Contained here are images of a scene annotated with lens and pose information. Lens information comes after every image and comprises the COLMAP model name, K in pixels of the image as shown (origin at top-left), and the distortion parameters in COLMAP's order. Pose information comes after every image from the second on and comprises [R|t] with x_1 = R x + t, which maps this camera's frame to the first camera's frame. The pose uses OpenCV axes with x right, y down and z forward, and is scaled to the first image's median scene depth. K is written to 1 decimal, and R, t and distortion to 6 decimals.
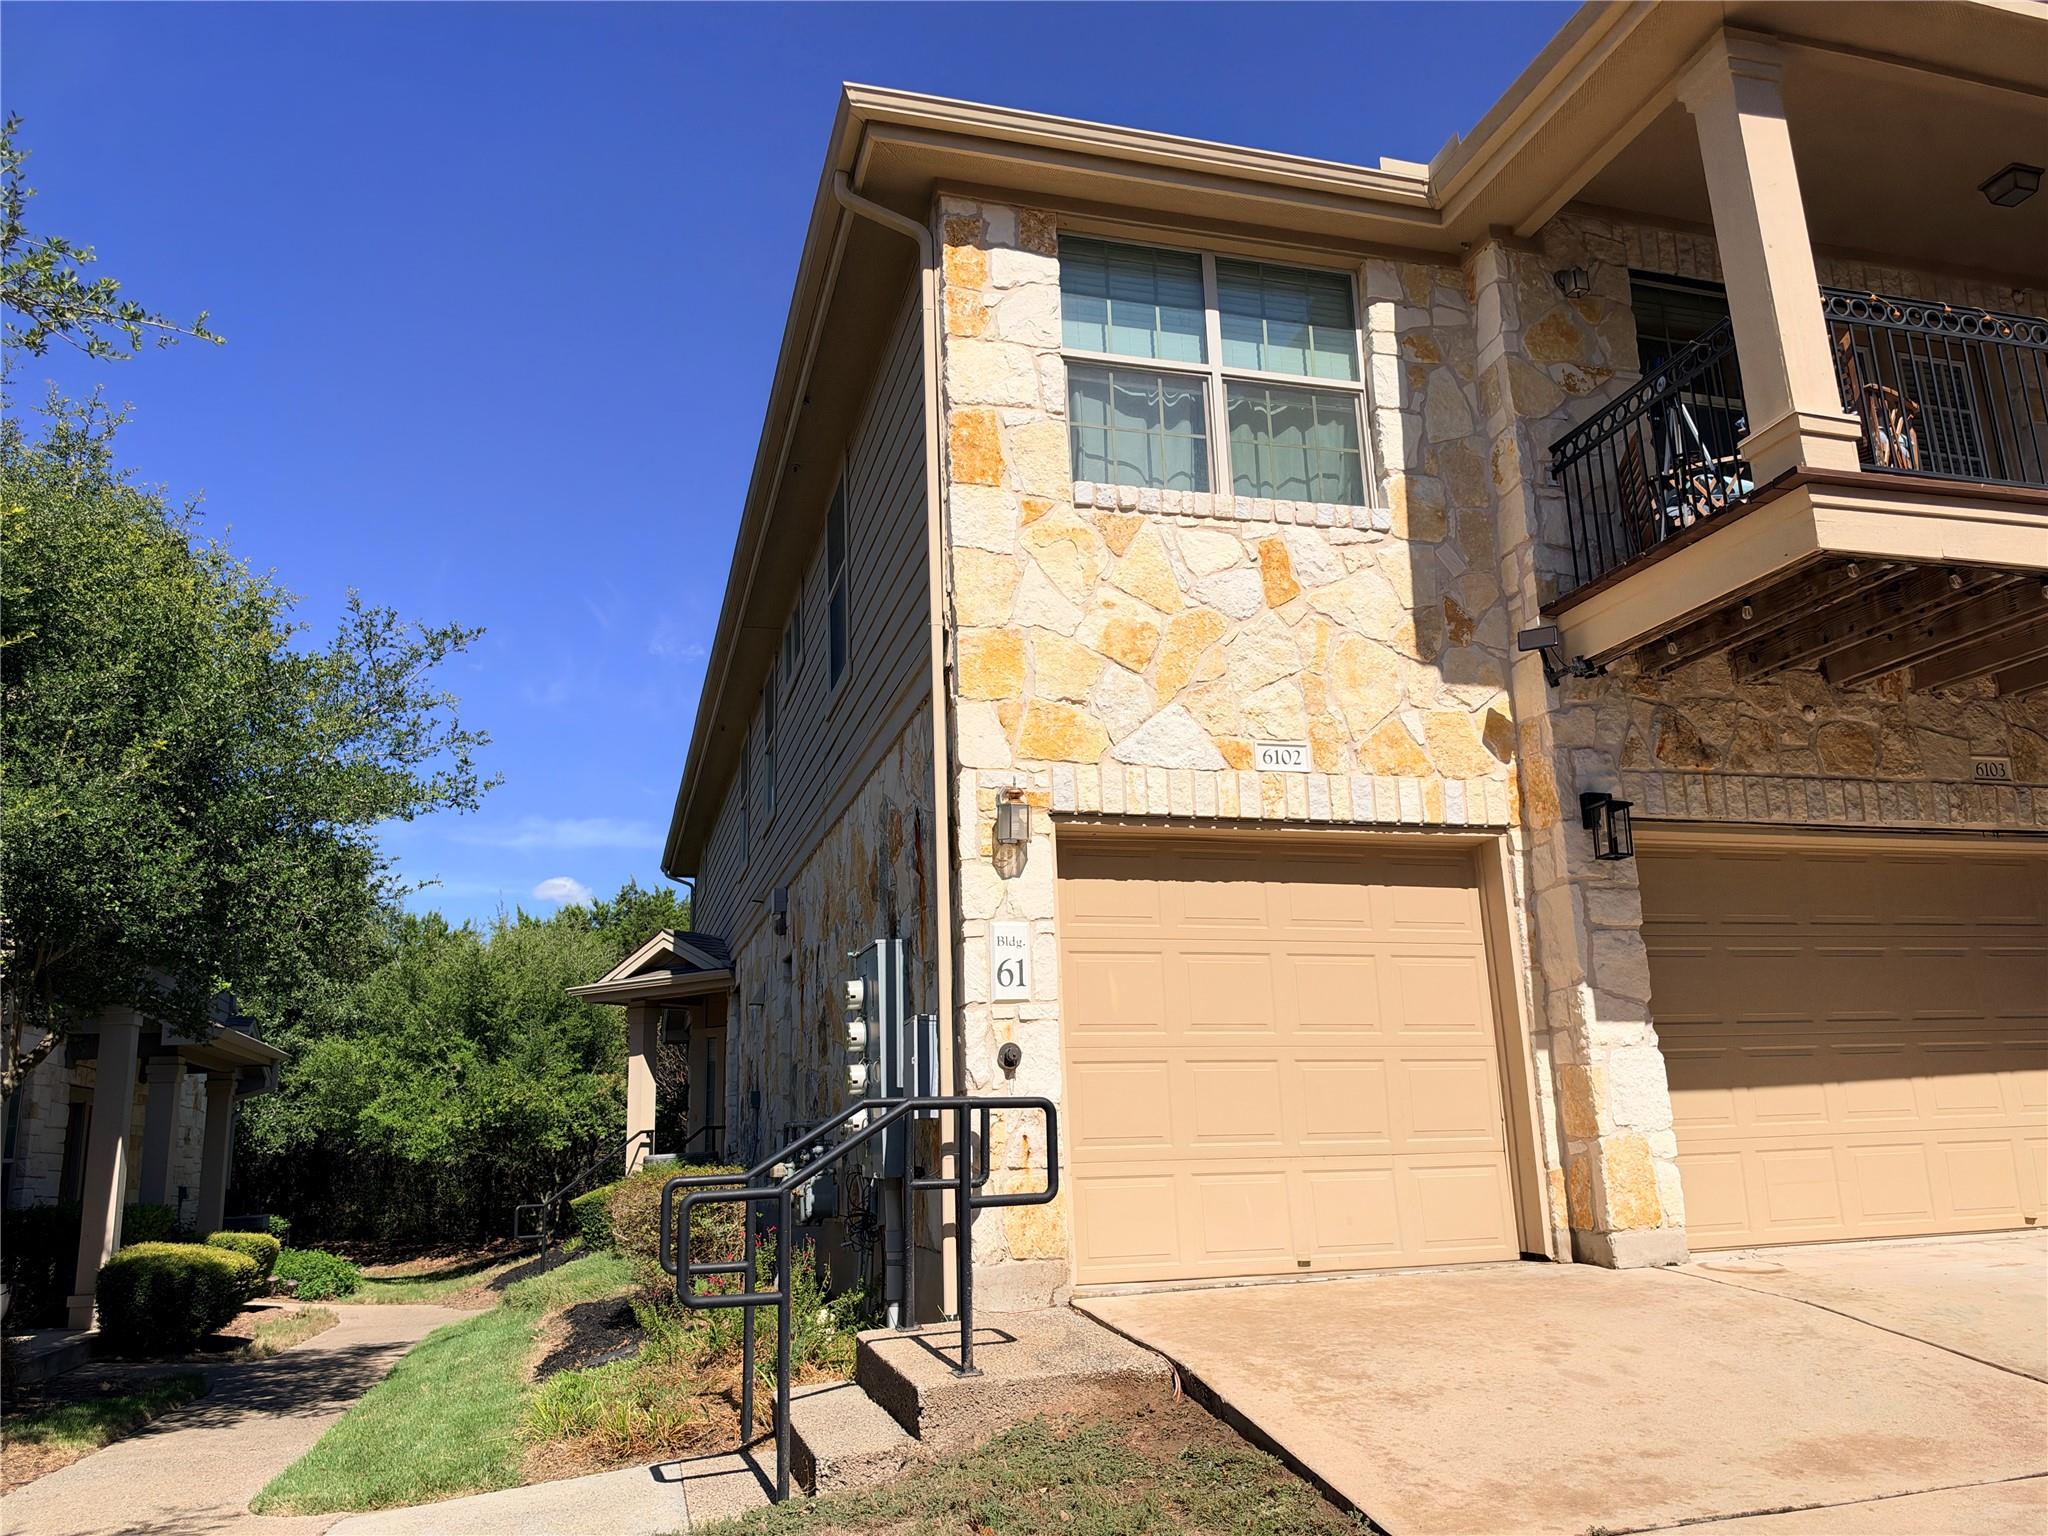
lens RADIAL K [[1459.7, 0, 1014.2], [0, 1459.7, 779.9], [0, 0, 1]] dist [0.056526, -0.025389]
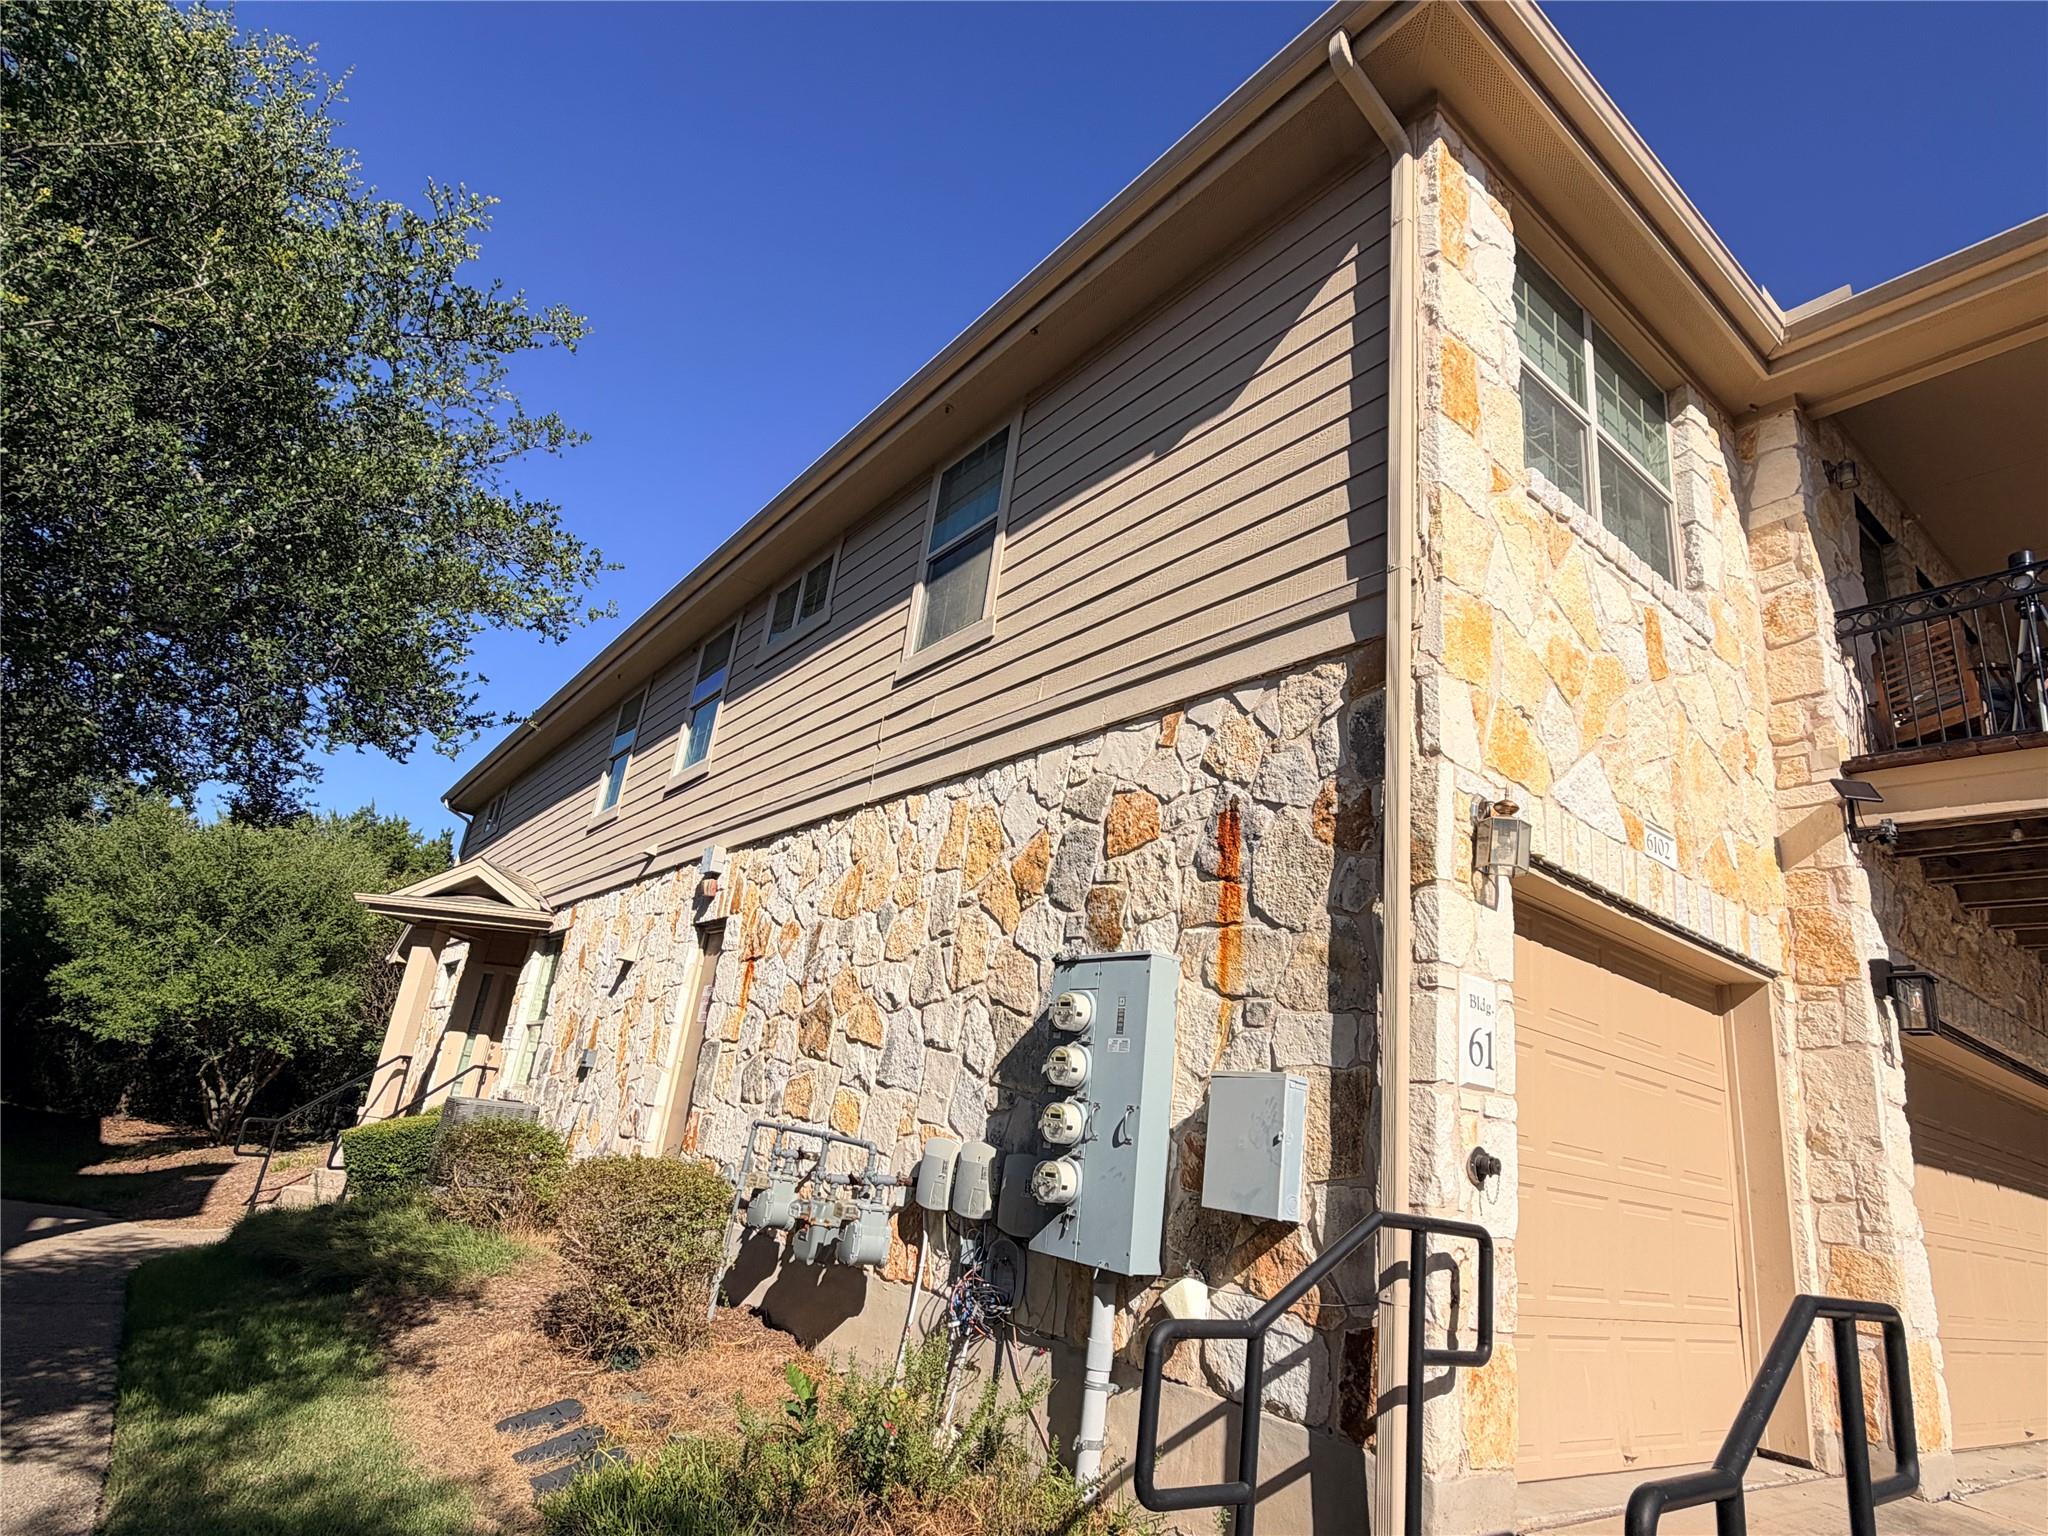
lens RADIAL K [[1084.3, 0, 1022.6], [0, 1084.3, 771.2], [0, 0, 1]] dist [-0.008212, -0.000414]
pose [[0.916747, 0.263908, 0.299879, -0.359634], [-0.241103, 0.964087, -0.111379, 0.101890], [-0.318503, 0.029805, 0.947453, 0.498988]]
